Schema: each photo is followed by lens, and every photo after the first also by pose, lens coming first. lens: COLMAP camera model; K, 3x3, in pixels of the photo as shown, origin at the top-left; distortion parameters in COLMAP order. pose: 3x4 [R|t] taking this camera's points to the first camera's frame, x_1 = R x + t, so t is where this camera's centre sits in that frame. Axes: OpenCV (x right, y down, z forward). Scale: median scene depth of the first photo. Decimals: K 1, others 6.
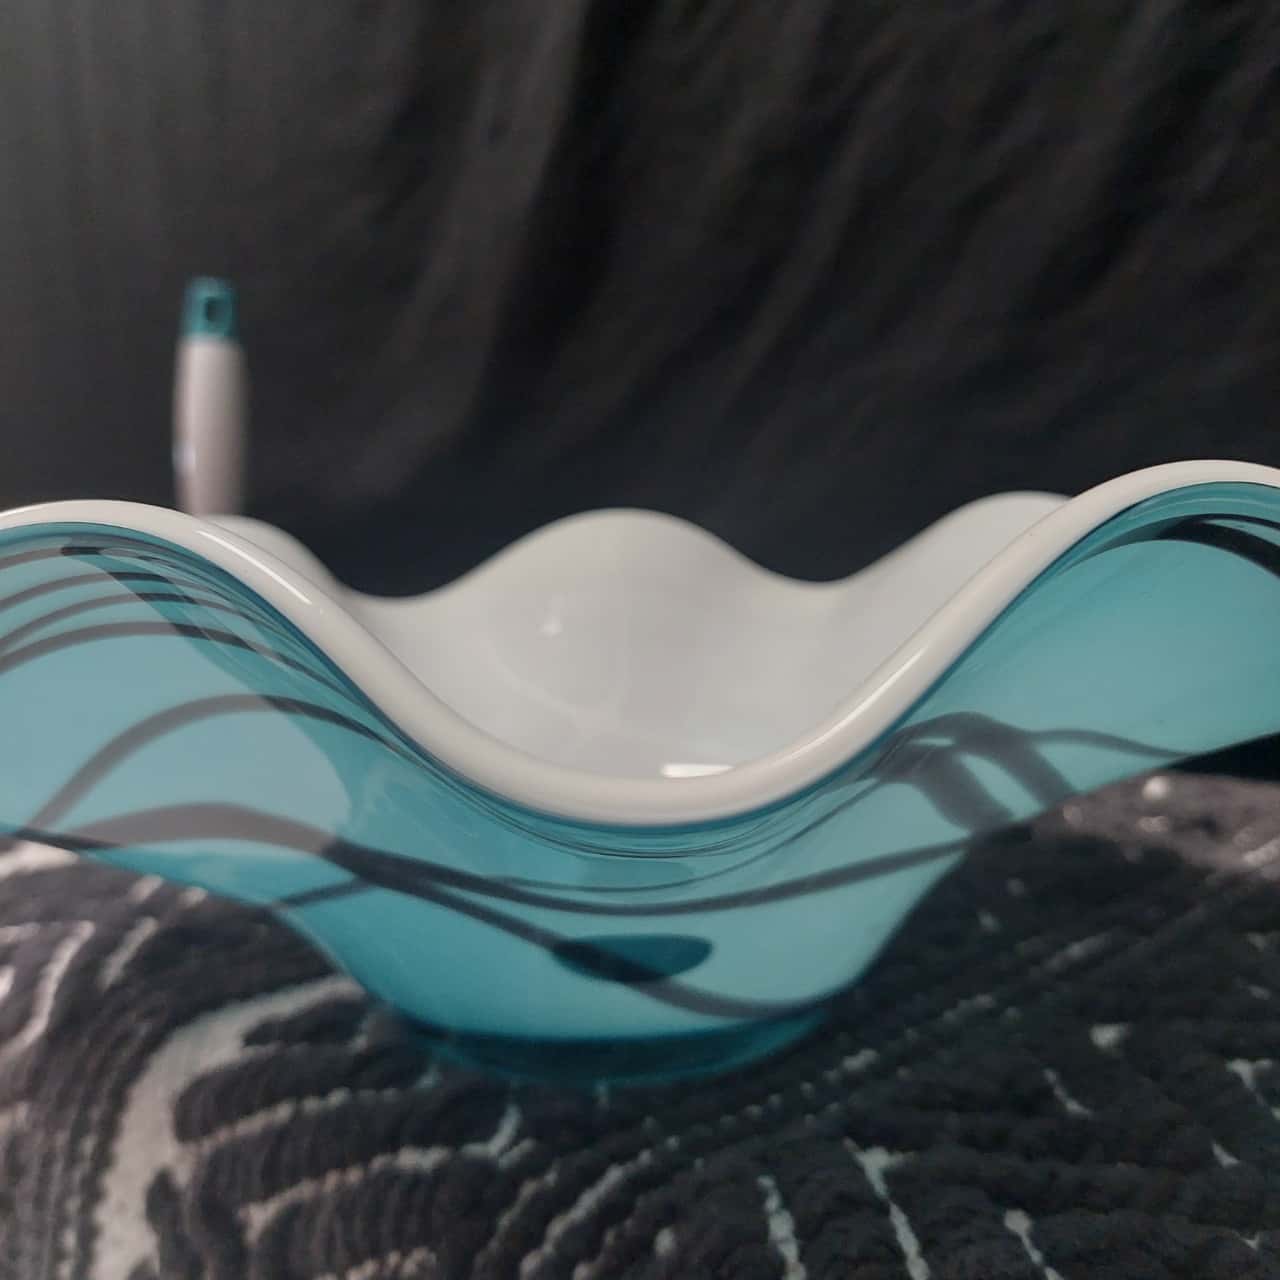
lens RADIAL K [[1376.4, 0, 633.4], [0, 1376.4, 639.9], [0, 0, 1]] dist [0.006927, 0.000000]
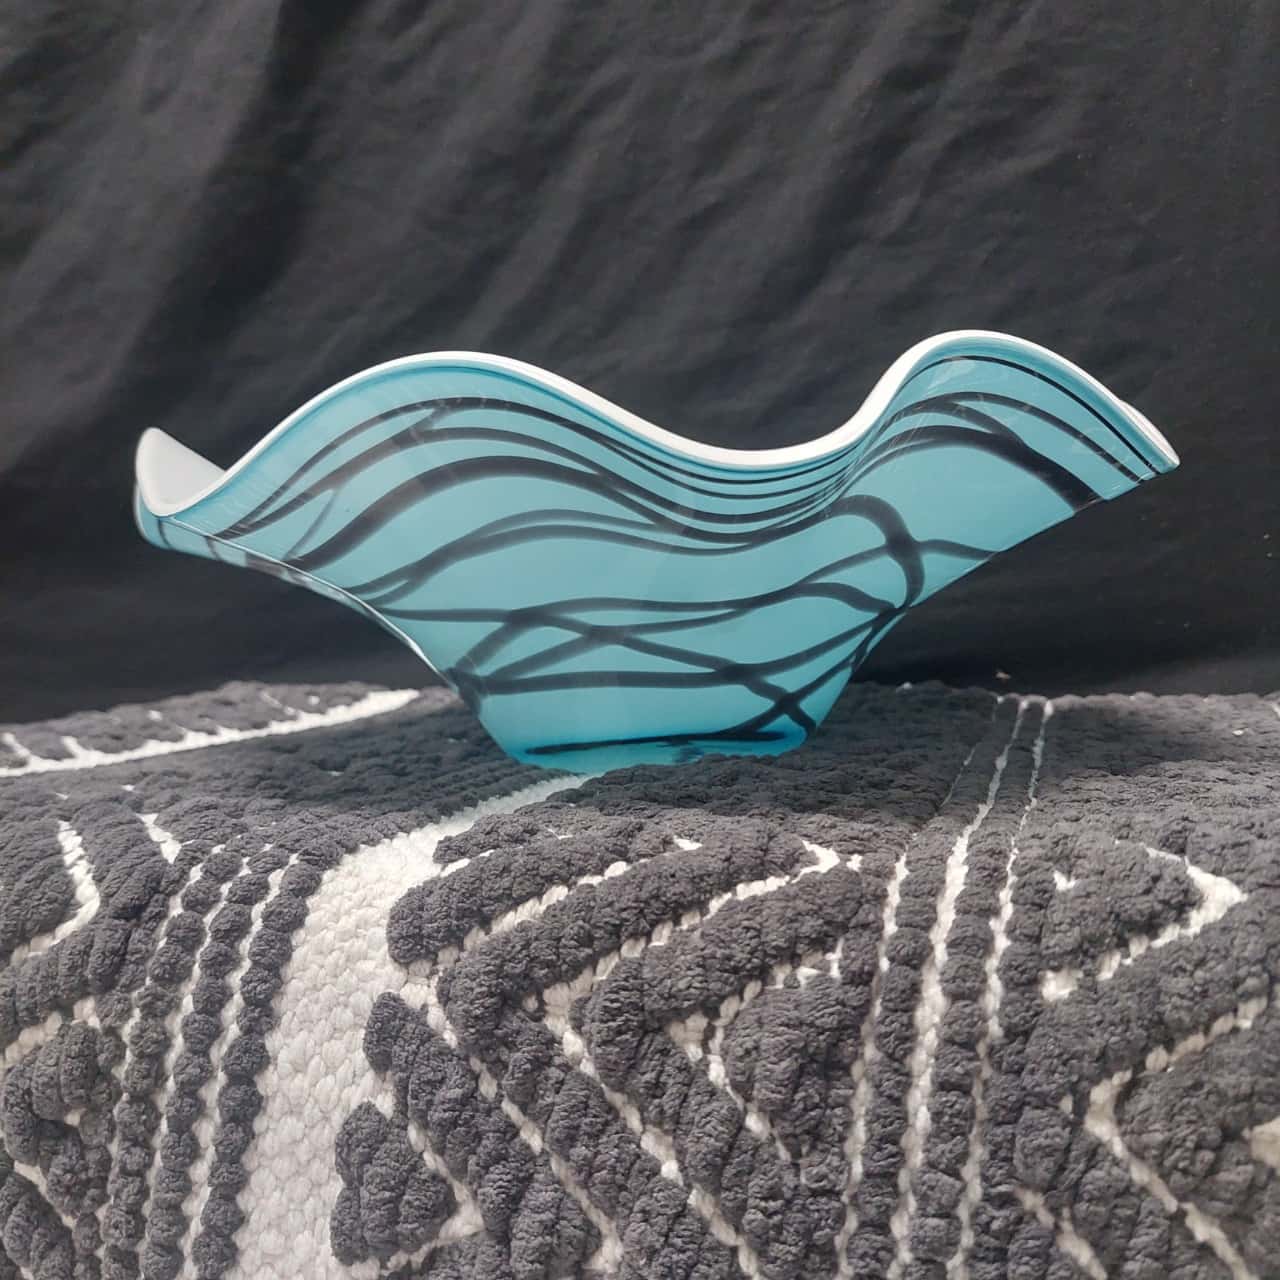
lens RADIAL K [[1376.4, 0, 643.2], [0, 1376.4, 634.6], [0, 0, 1]] dist [0.006927, 0.000000]
pose [[0.863929, 0.015041, 0.503390, -0.357473], [0.043998, 0.993478, -0.105196, 0.140865], [-0.501689, 0.113030, 0.857632, 0.075588]]
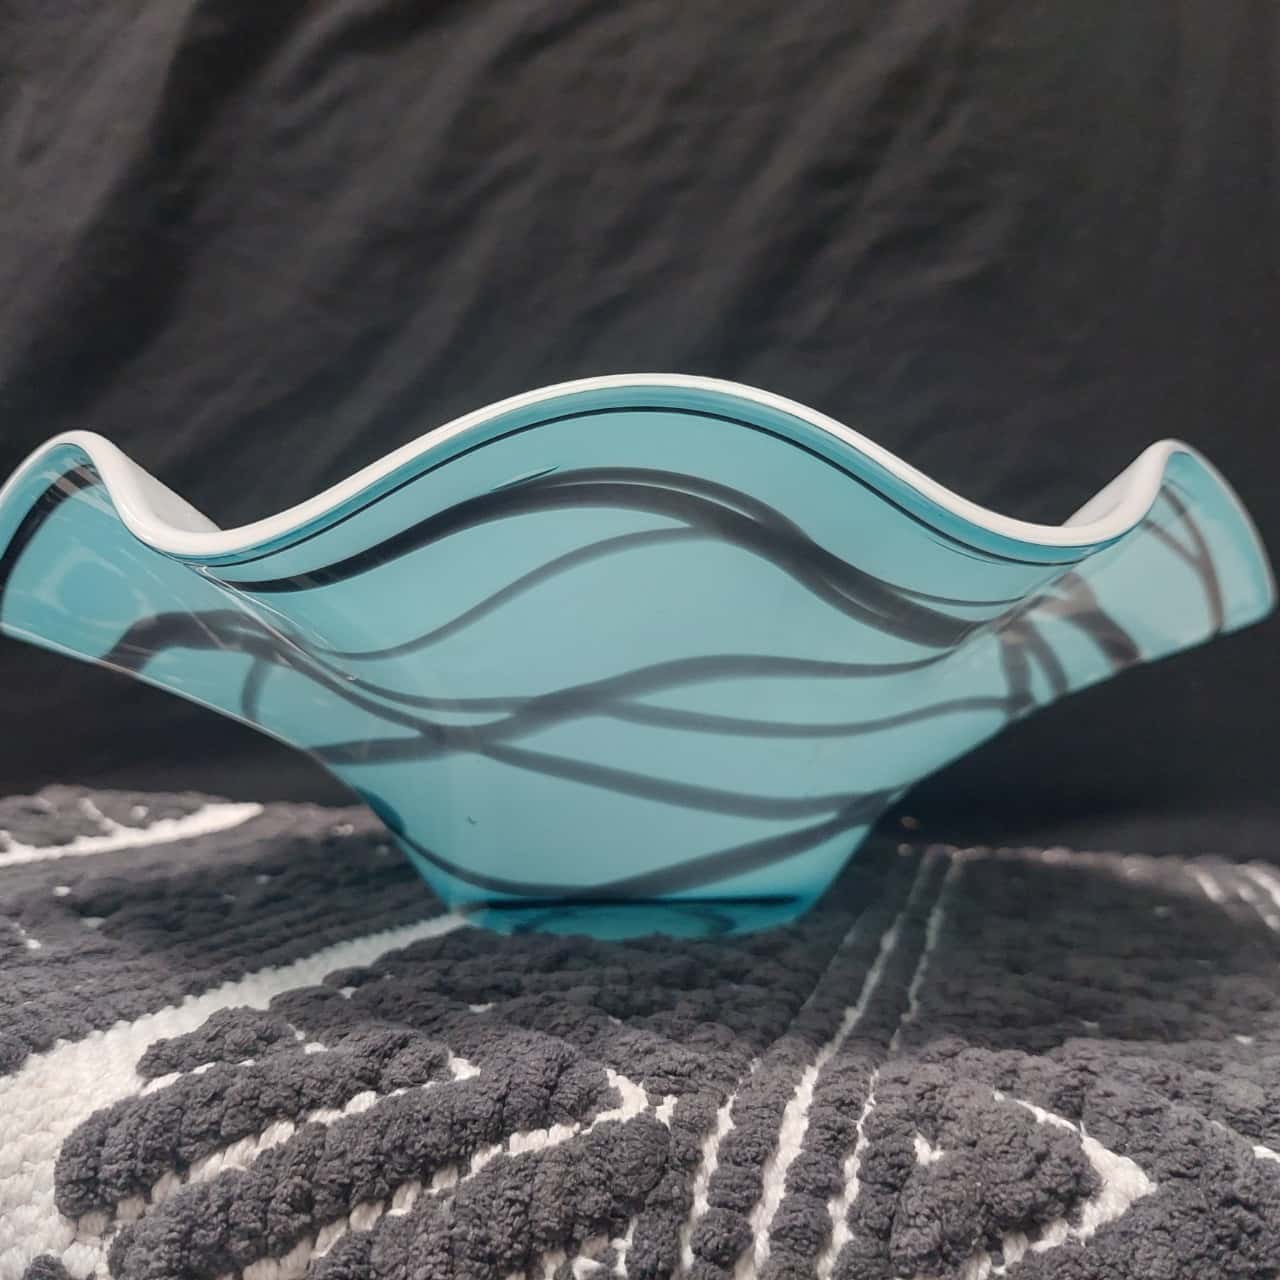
lens RADIAL K [[1376.4, 0, 628.9], [0, 1376.4, 643.3], [0, 0, 1]] dist [0.006927, 0.000000]
pose [[0.843111, 0.096874, 0.528941, -0.267708], [-0.008218, 0.985846, -0.167454, 0.109150], [-0.537676, 0.136836, 0.831974, 0.136069]]
